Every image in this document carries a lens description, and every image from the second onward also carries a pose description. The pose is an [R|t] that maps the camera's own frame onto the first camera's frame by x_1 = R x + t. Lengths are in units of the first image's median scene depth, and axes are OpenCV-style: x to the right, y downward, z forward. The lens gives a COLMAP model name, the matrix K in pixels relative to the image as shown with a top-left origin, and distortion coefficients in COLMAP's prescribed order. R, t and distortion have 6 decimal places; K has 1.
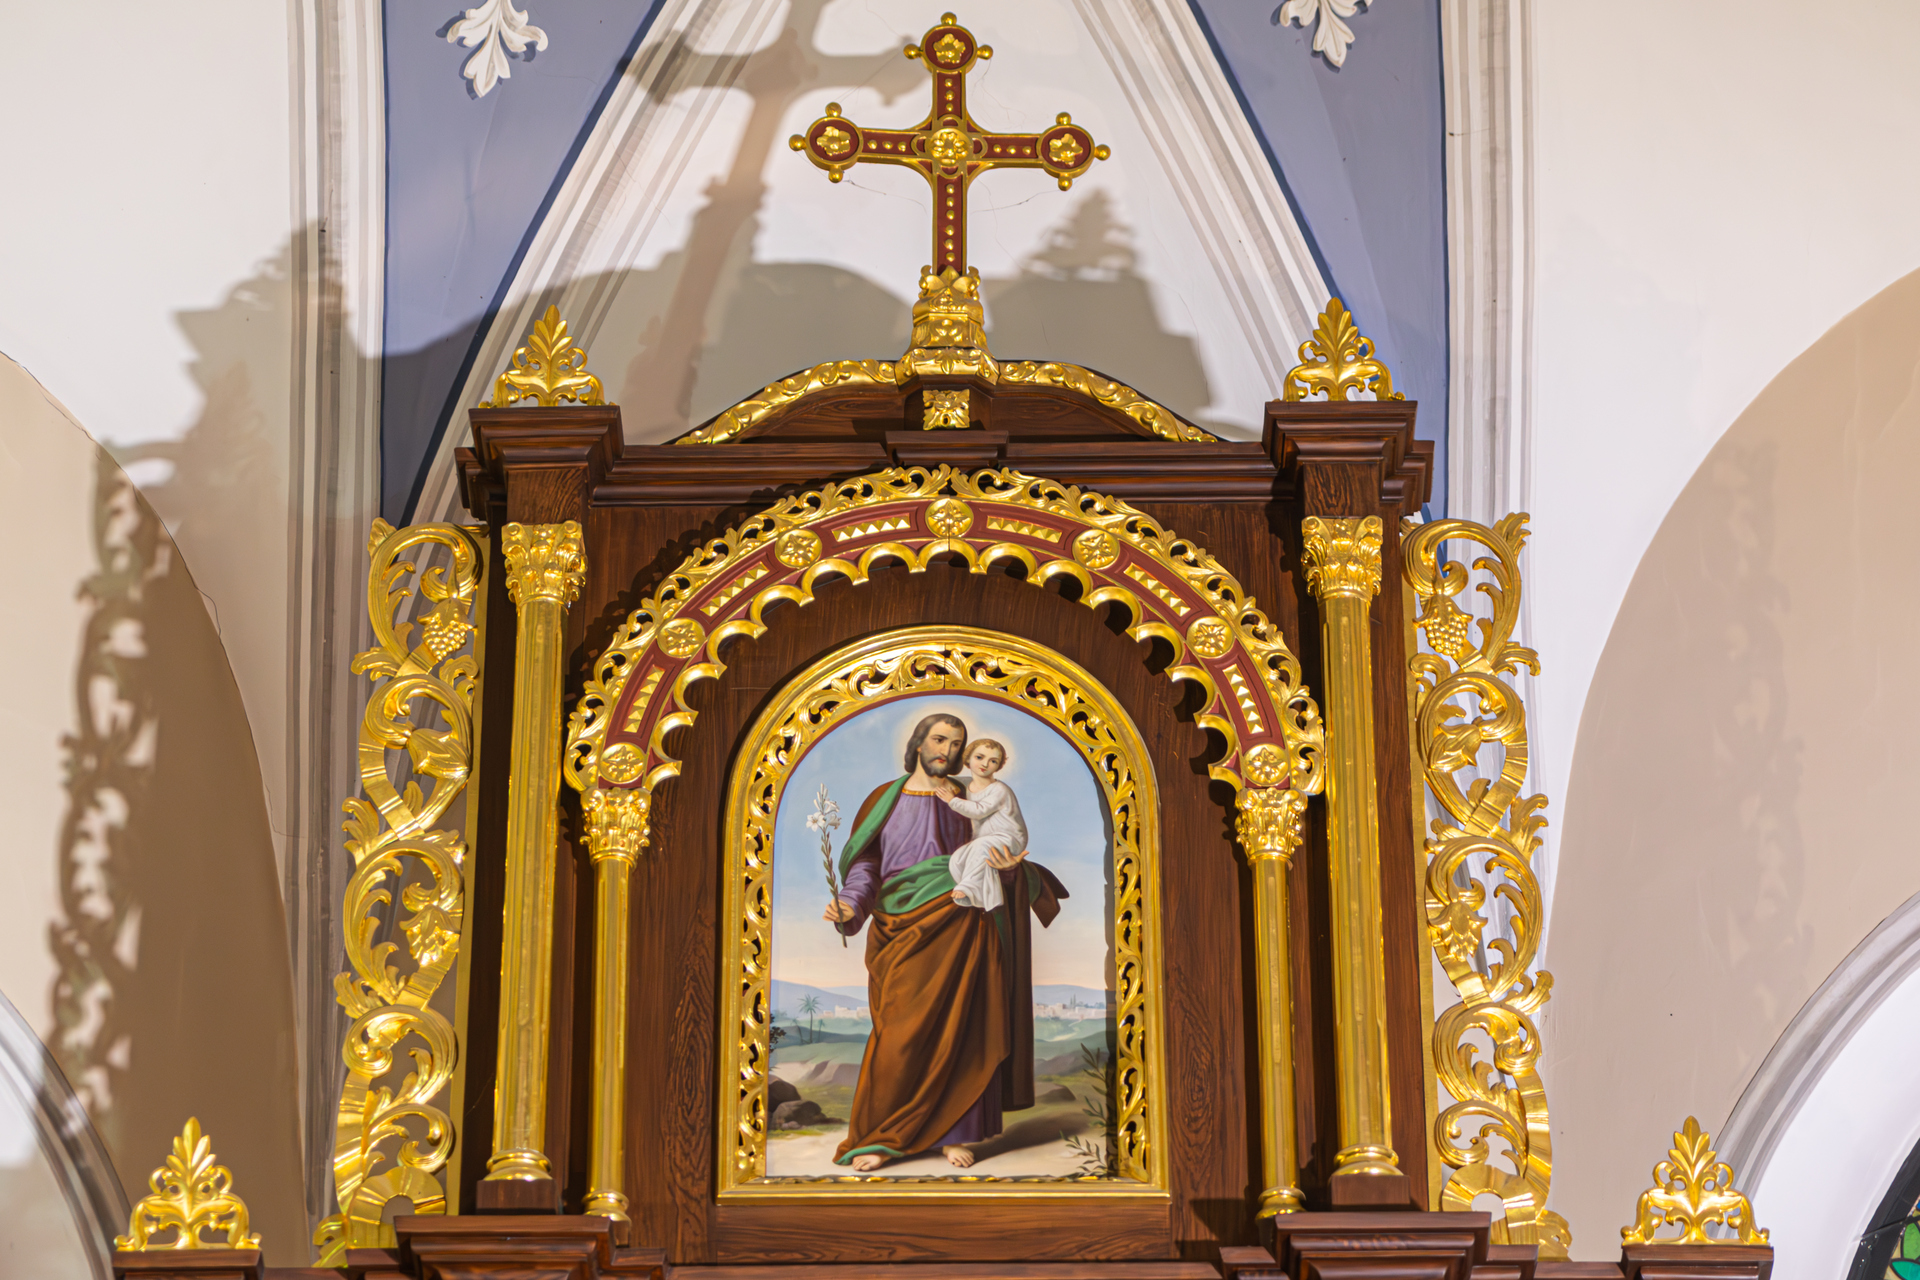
lens RADIAL K [[6916.2, 0, 953.4], [0, 6916.2, 643.8], [0, 0, 1]] dist [-0.046456, 0.000000]
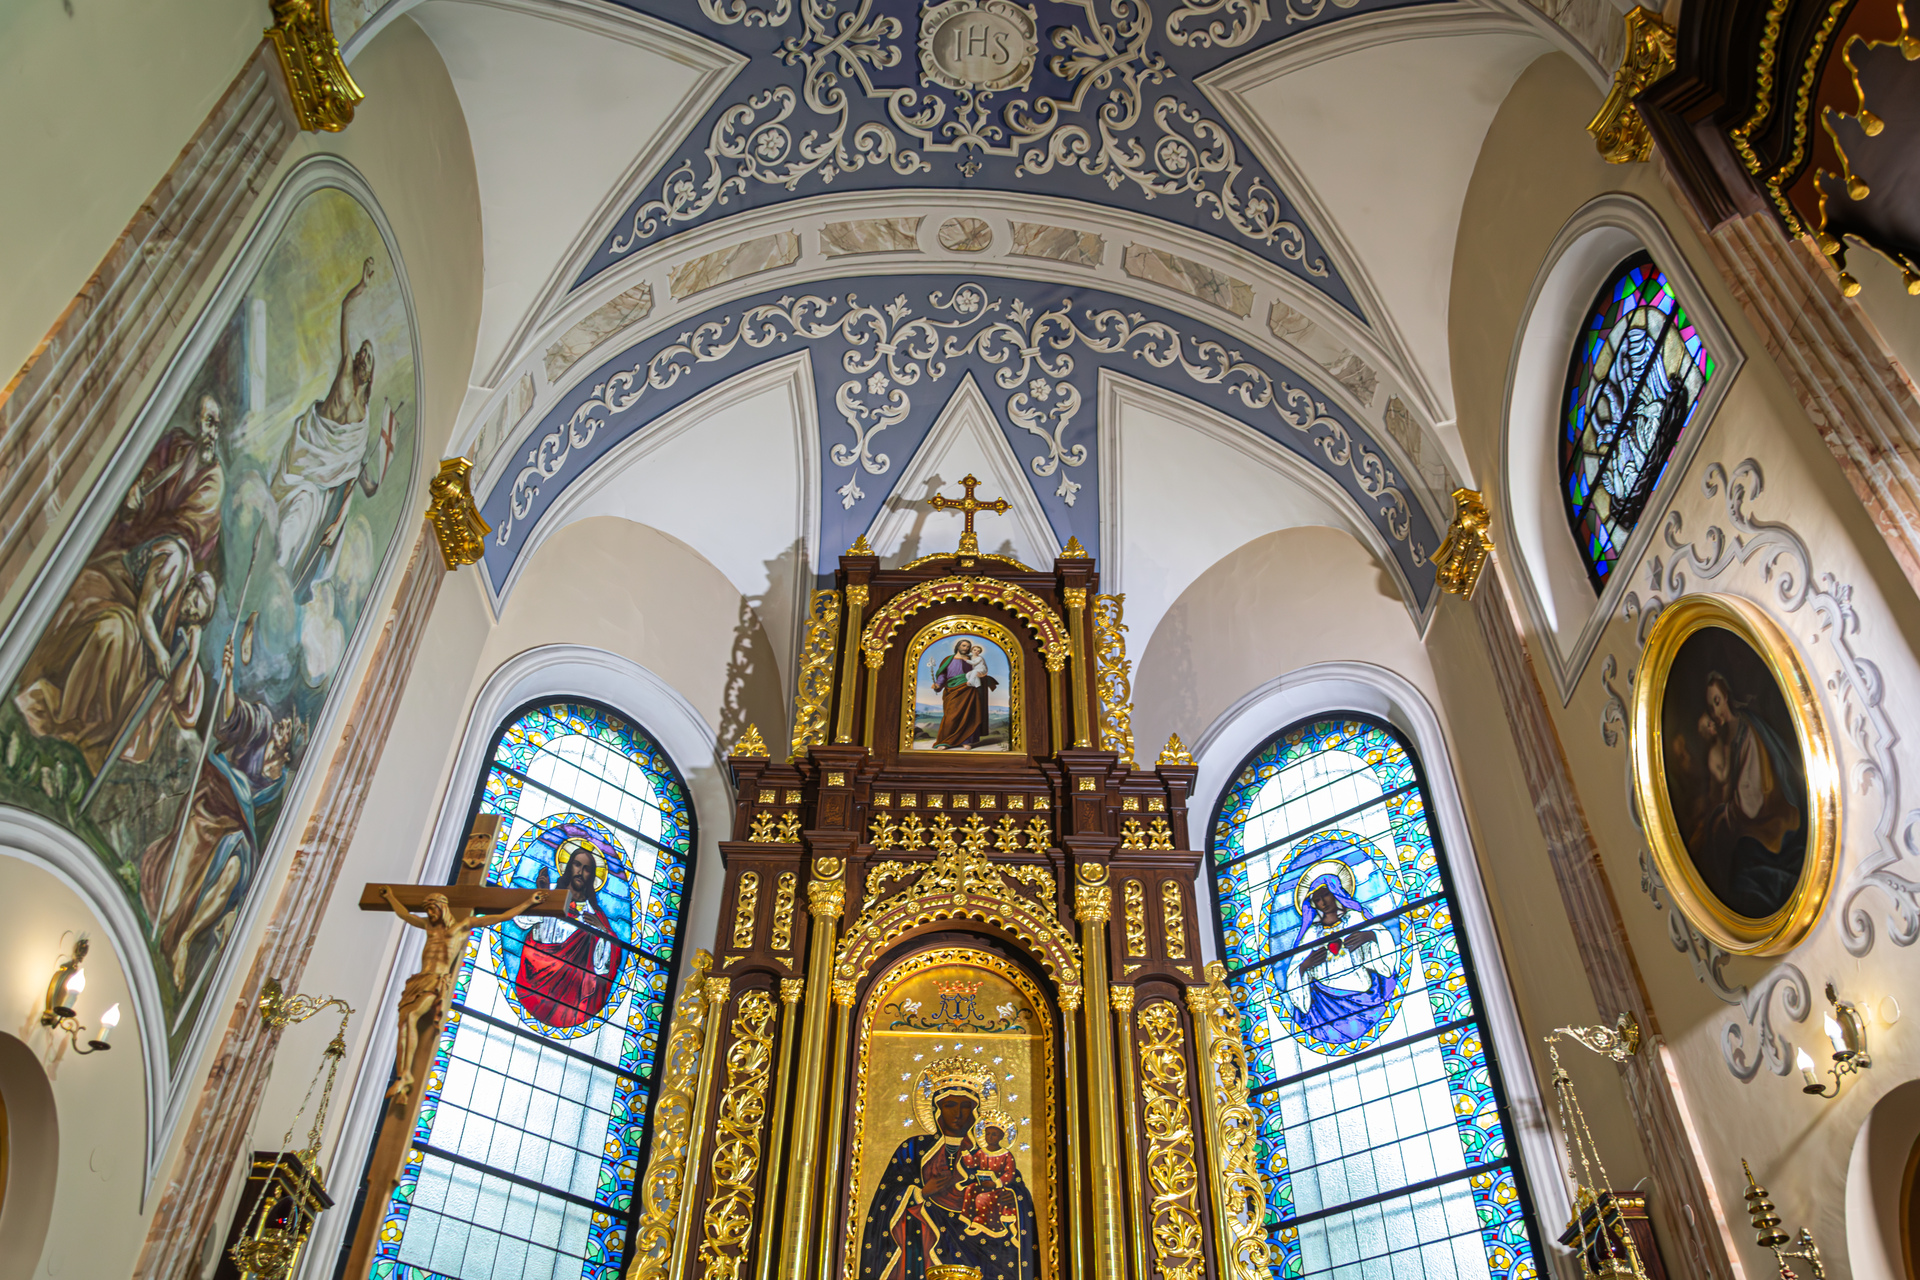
lens RADIAL K [[1496.4, 0, 925.8], [0, 1496.4, 655.2], [0, 0, 1]] dist [0.033117, -0.030320]
pose [[0.999422, 0.022468, -0.025504, -0.001847], [-0.026338, 0.986228, -0.163281, 0.148645], [0.021484, 0.163858, 0.986250, 0.221079]]
